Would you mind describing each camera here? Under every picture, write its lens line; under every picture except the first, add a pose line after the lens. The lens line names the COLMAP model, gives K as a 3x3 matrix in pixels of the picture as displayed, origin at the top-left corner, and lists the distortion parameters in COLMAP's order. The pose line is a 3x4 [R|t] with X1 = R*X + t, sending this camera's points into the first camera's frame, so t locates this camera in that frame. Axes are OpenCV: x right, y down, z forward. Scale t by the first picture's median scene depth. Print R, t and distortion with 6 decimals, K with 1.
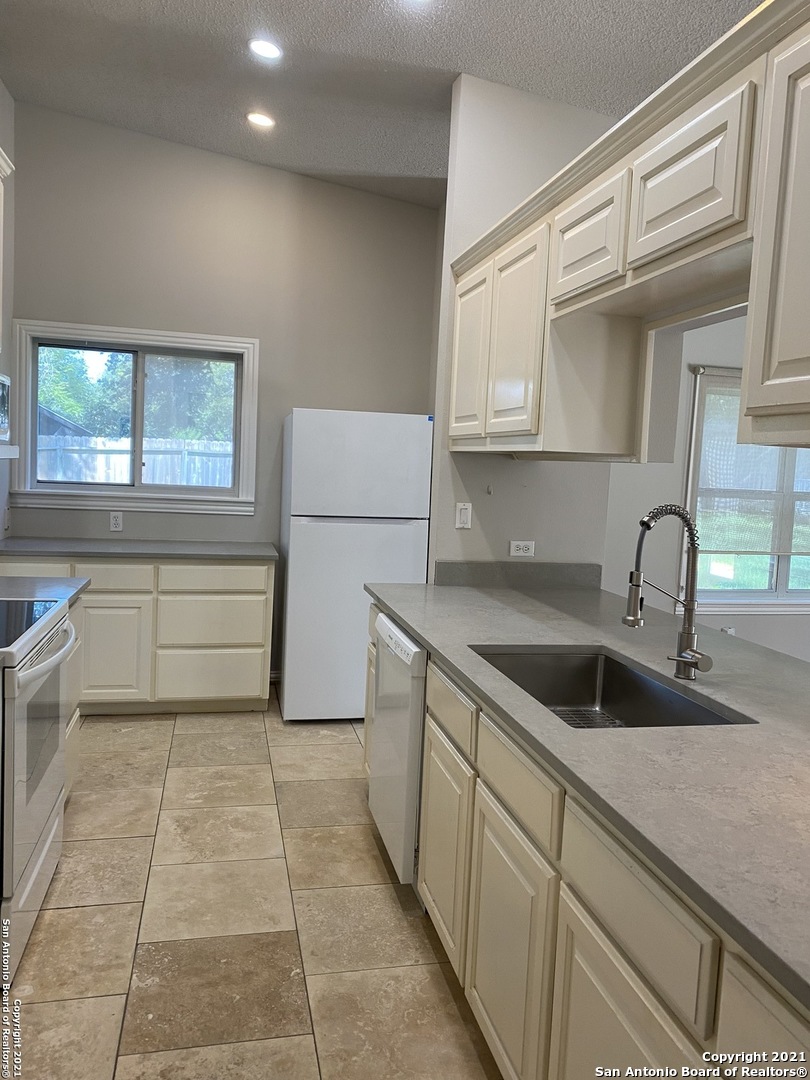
lens RADIAL K [[822.6, 0, 409.3], [0, 822.6, 533.8], [0, 0, 1]] dist [-0.025417, 0.020659]
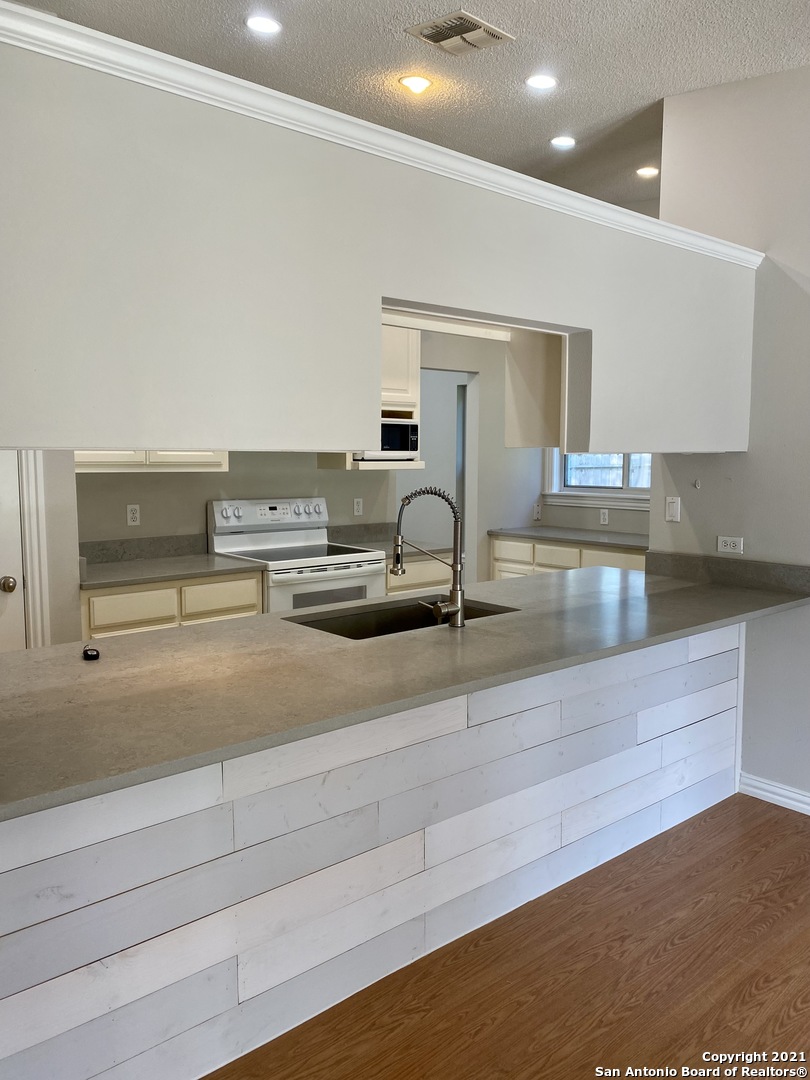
lens RADIAL K [[822.6, 0, 404.5], [0, 822.6, 539.5], [0, 0, 1]] dist [-0.025417, 0.020659]
pose [[0.444564, 0.043525, -0.894689, 0.831309], [-0.055398, 0.998243, 0.021035, 0.013191], [0.894032, 0.040212, 0.446194, 0.224665]]
